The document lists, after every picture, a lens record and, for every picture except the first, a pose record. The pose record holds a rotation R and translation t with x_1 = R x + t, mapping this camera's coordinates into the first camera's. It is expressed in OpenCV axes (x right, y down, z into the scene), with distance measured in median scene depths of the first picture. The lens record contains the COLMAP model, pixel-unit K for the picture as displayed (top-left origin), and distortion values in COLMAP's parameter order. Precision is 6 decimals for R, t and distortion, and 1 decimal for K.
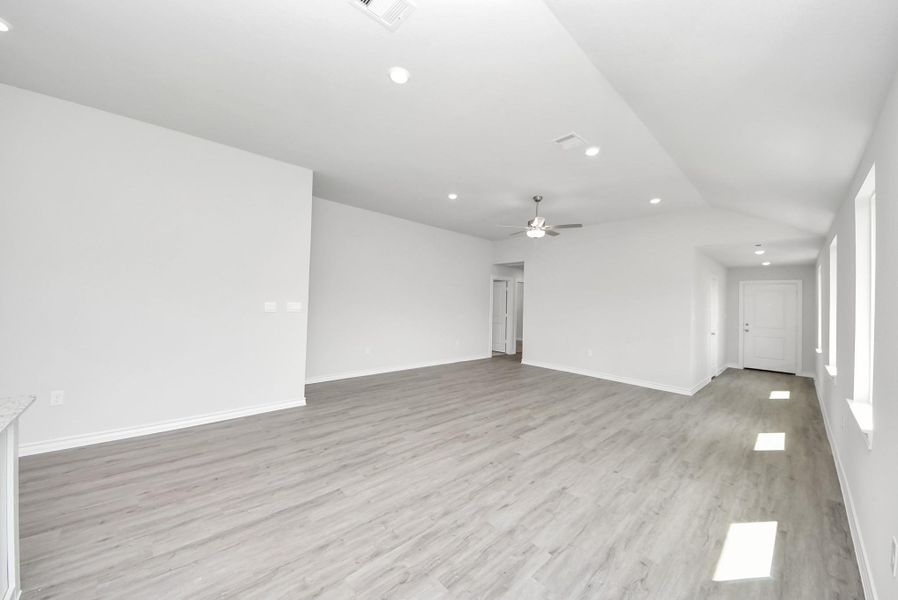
lens RADIAL K [[324.5, 0, 452.3], [0, 324.5, 295.3], [0, 0, 1]] dist [0.036562, -0.025939]
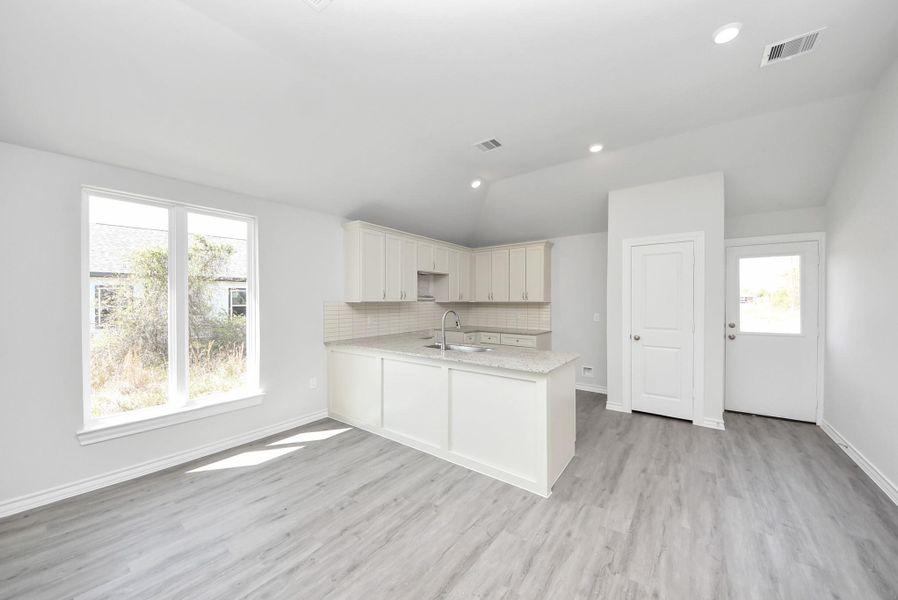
lens RADIAL K [[319.2, 0, 451.8], [0, 319.2, 303.6], [0, 0, 1]] dist [0.035876, -0.024146]
pose [[-0.983808, -0.030053, -0.176686, -0.200283], [-0.027074, 0.999448, -0.019245, 0.012133], [0.177167, -0.014150, -0.984079, 0.811335]]
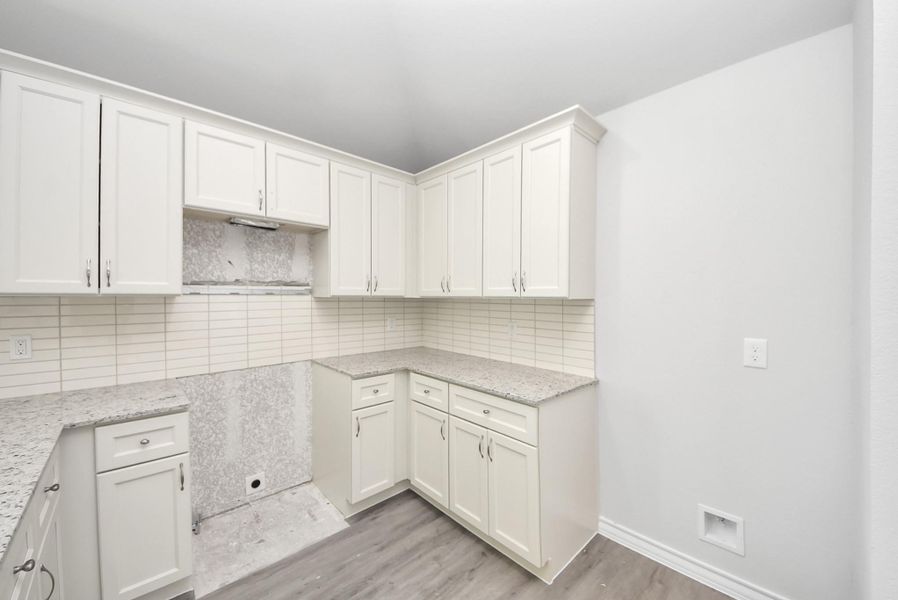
lens RADIAL K [[324.5, 0, 452.3], [0, 324.5, 295.3], [0, 0, 1]] dist [0.036562, -0.025939]
pose [[-0.999294, -0.035623, 0.011933, -0.587136], [-0.035913, 0.999041, -0.025064, -0.011971], [-0.011029, -0.025474, -0.999615, 0.137445]]
